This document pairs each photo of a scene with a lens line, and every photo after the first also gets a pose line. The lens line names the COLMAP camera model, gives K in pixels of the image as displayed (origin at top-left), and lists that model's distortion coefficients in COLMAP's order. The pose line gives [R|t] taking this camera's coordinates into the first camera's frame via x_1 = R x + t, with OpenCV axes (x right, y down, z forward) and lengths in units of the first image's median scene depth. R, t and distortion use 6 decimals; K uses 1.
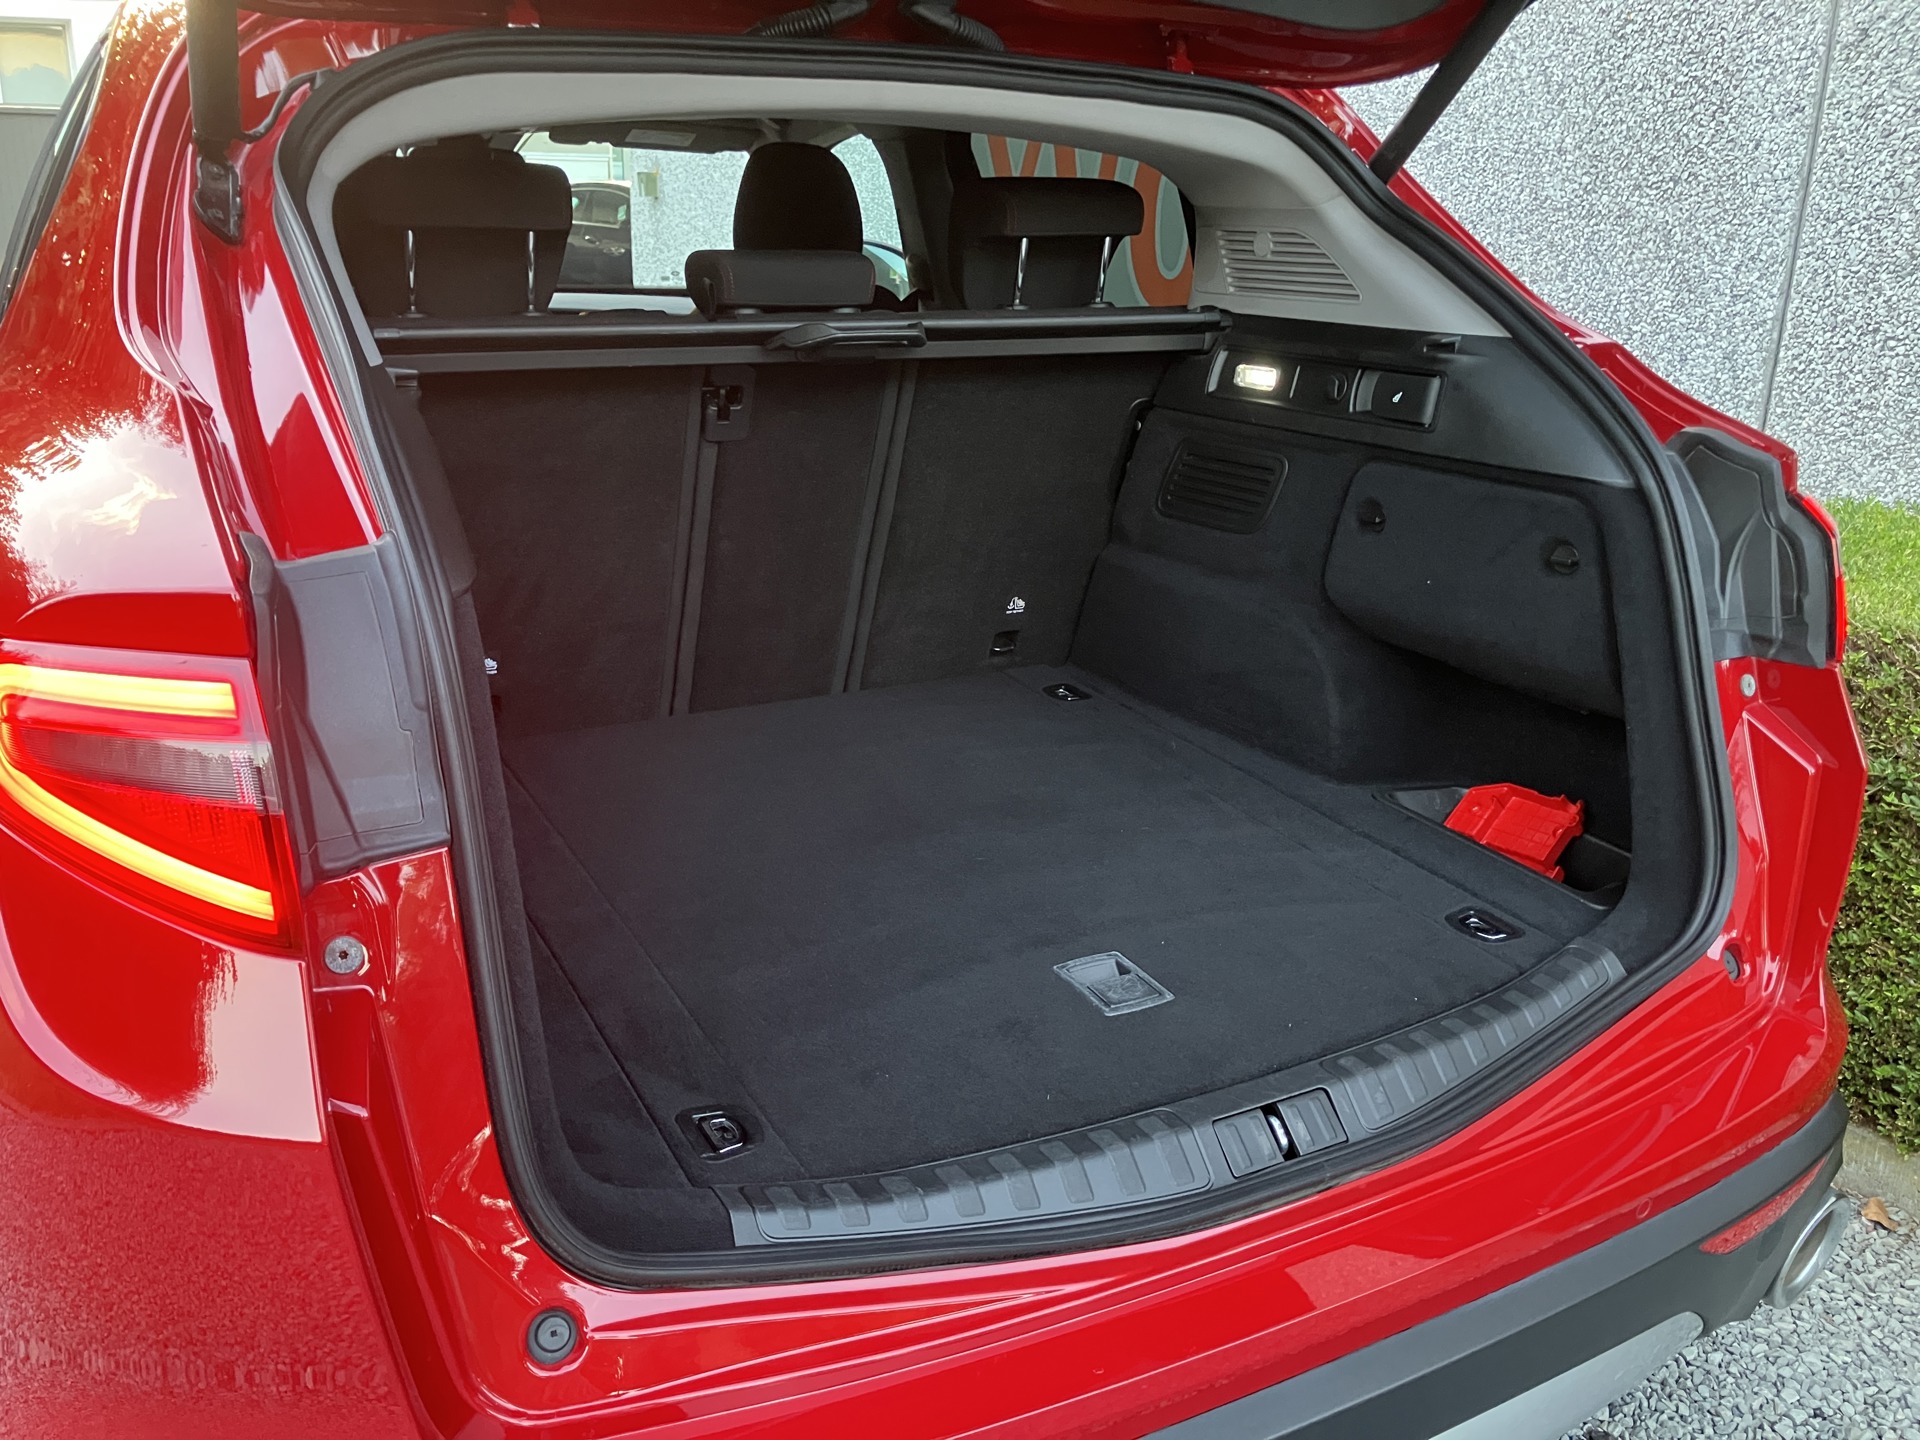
lens RADIAL K [[1593.8, 0, 981.4], [0, 1593.8, 730.5], [0, 0, 1]] dist [0.010605, 0.002149]
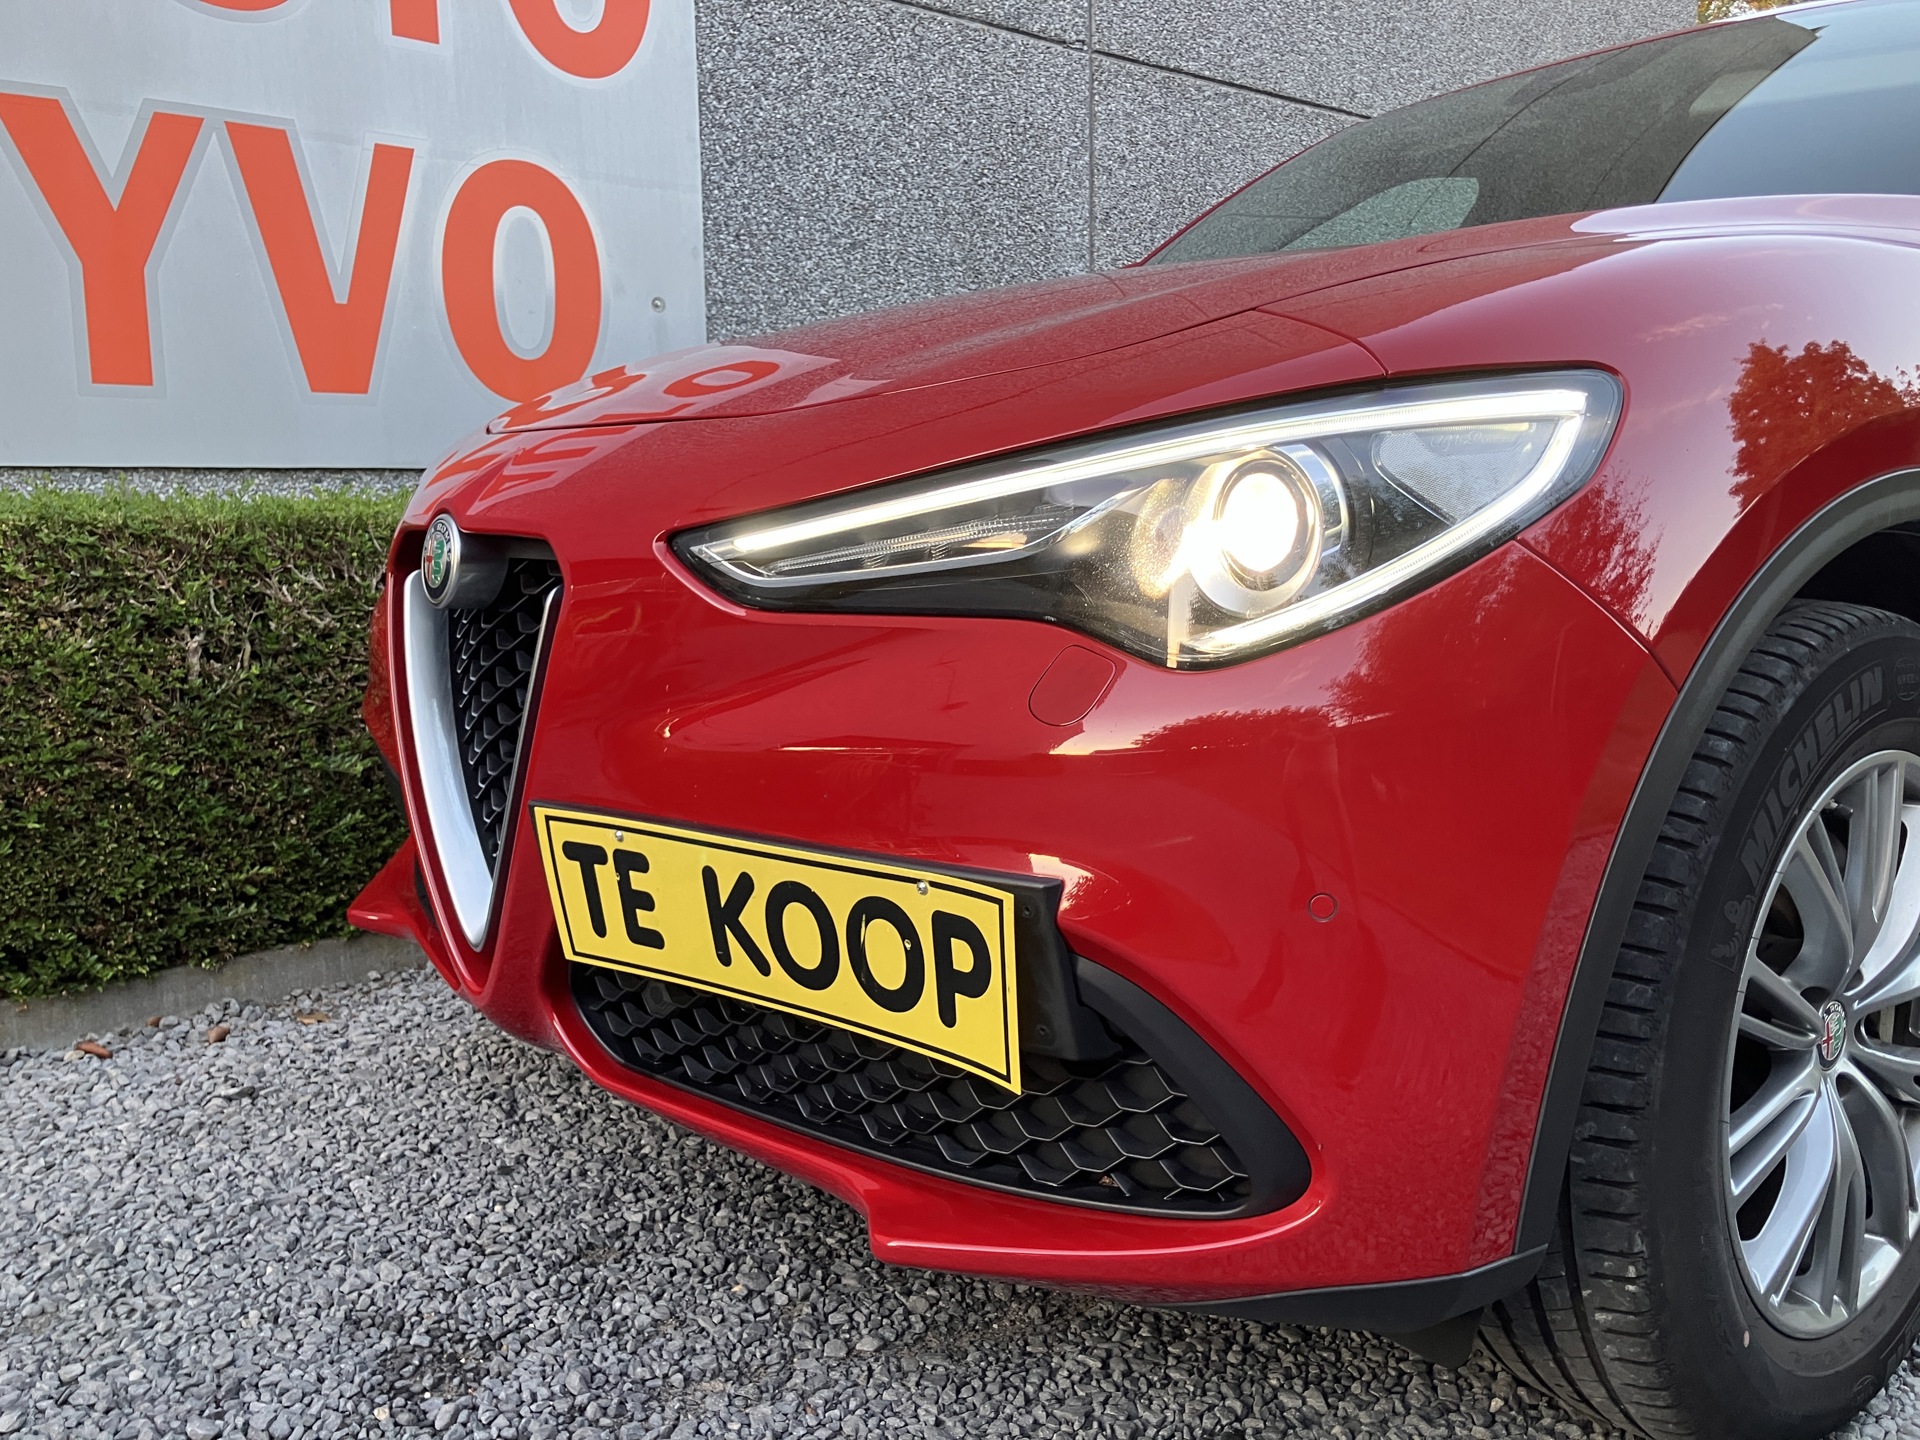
lens RADIAL K [[1593.8, 0, 986.5], [0, 1593.8, 704.1], [0, 0, 1]] dist [0.010605, 0.002149]
pose [[-0.174963, -0.149730, 0.973123, -1.784755], [0.311237, 0.929276, 0.198943, -0.535314], [-0.934088, 0.337679, -0.115987, 2.376705]]
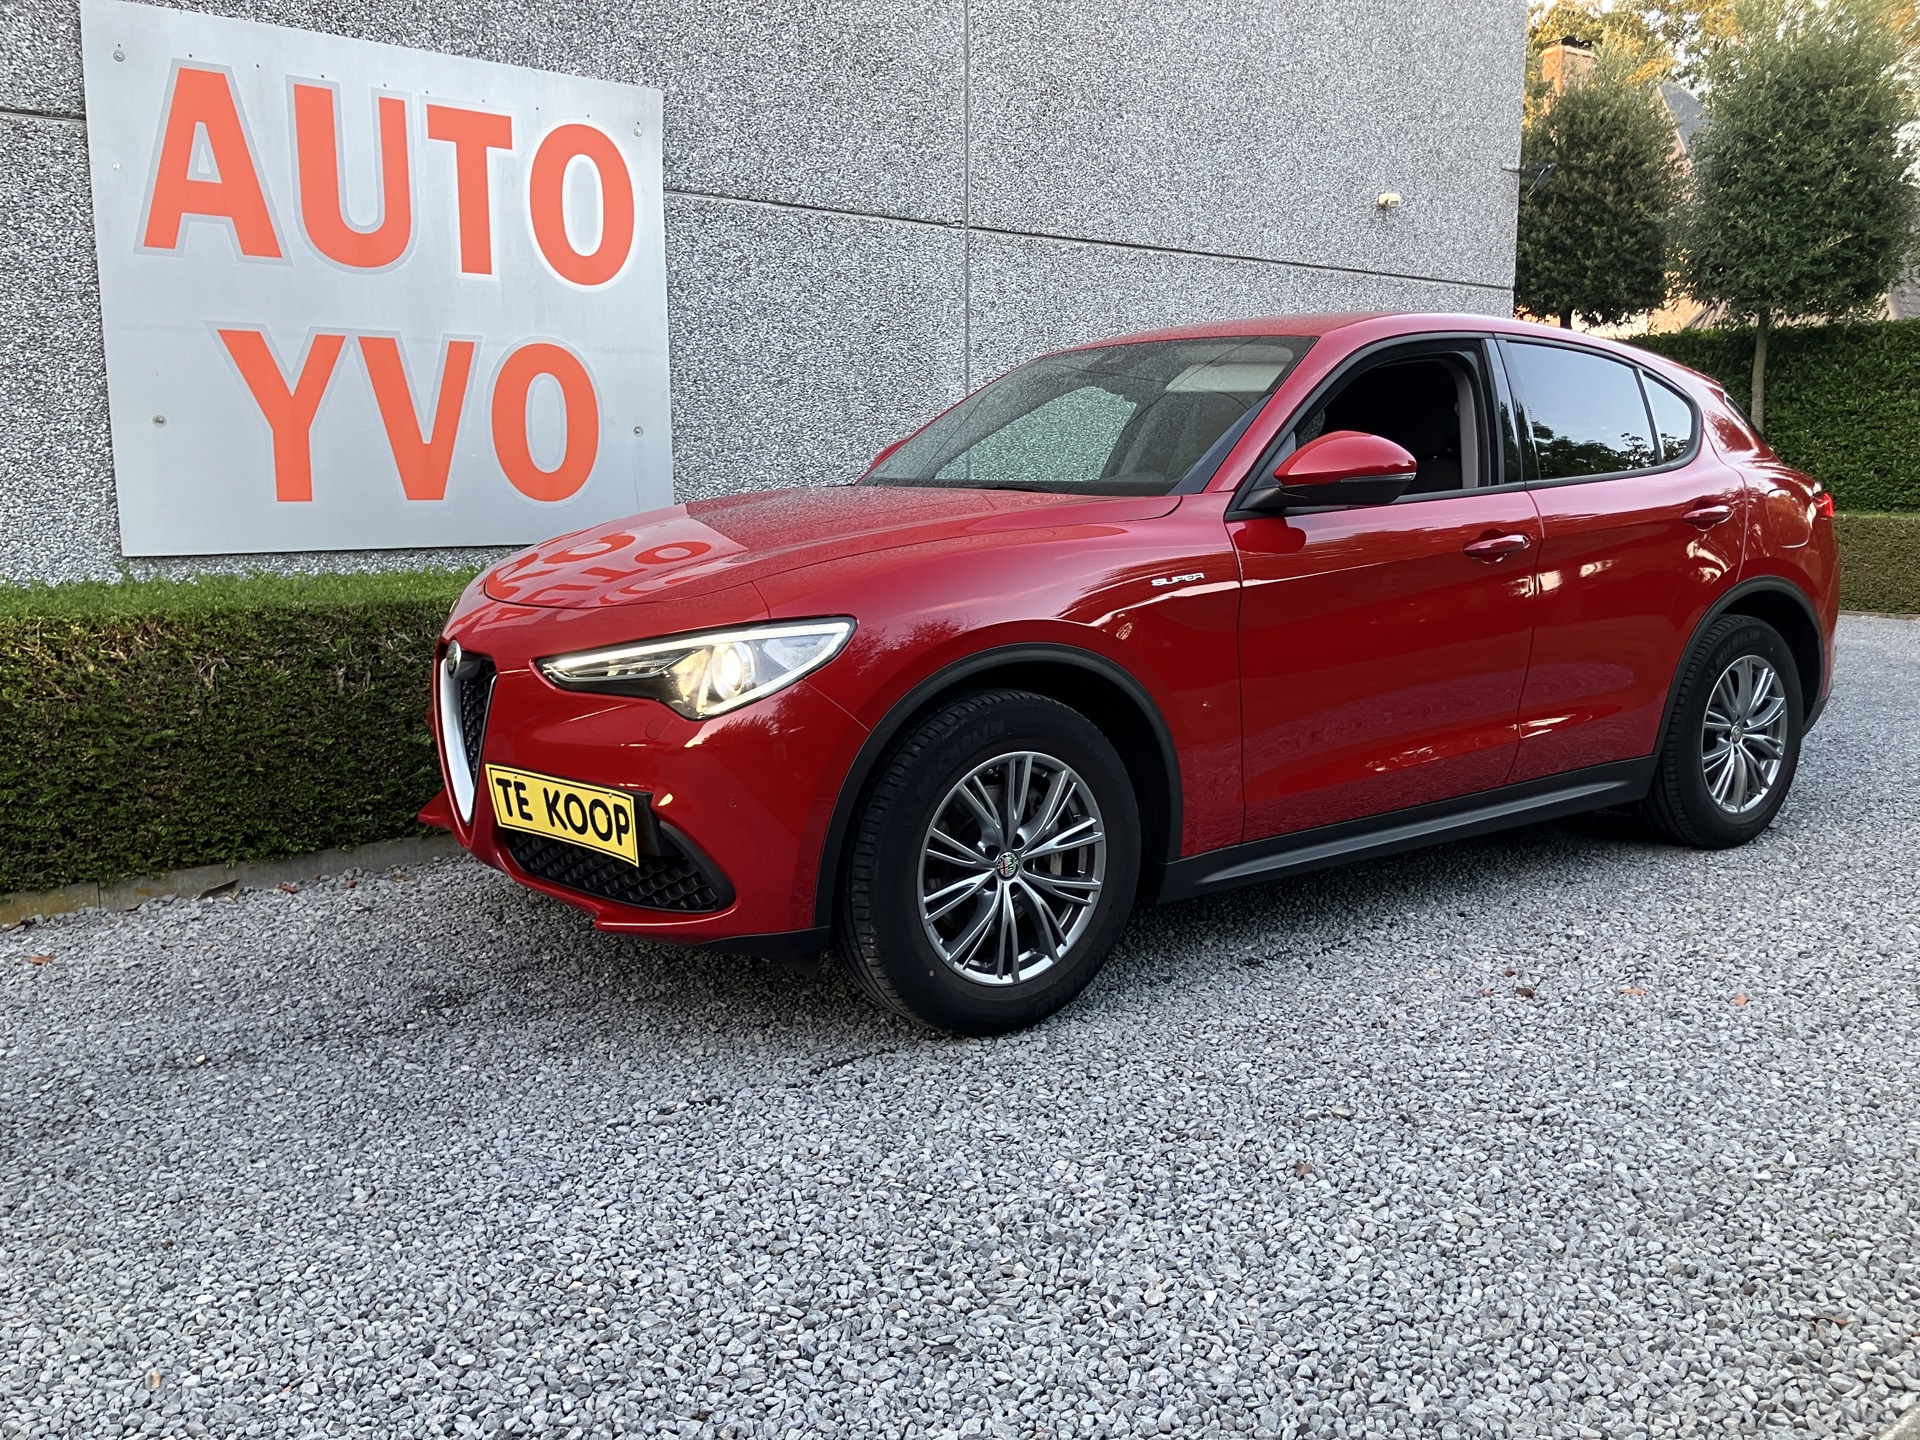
lens RADIAL K [[1593.8, 0, 990.8], [0, 1593.8, 701.3], [0, 0, 1]] dist [0.010605, 0.002149]
pose [[-0.119158, -0.168475, 0.978477, -2.816158], [0.304397, 0.931843, 0.197515, -0.653804], [-0.945063, 0.321381, -0.059753, 2.062443]]
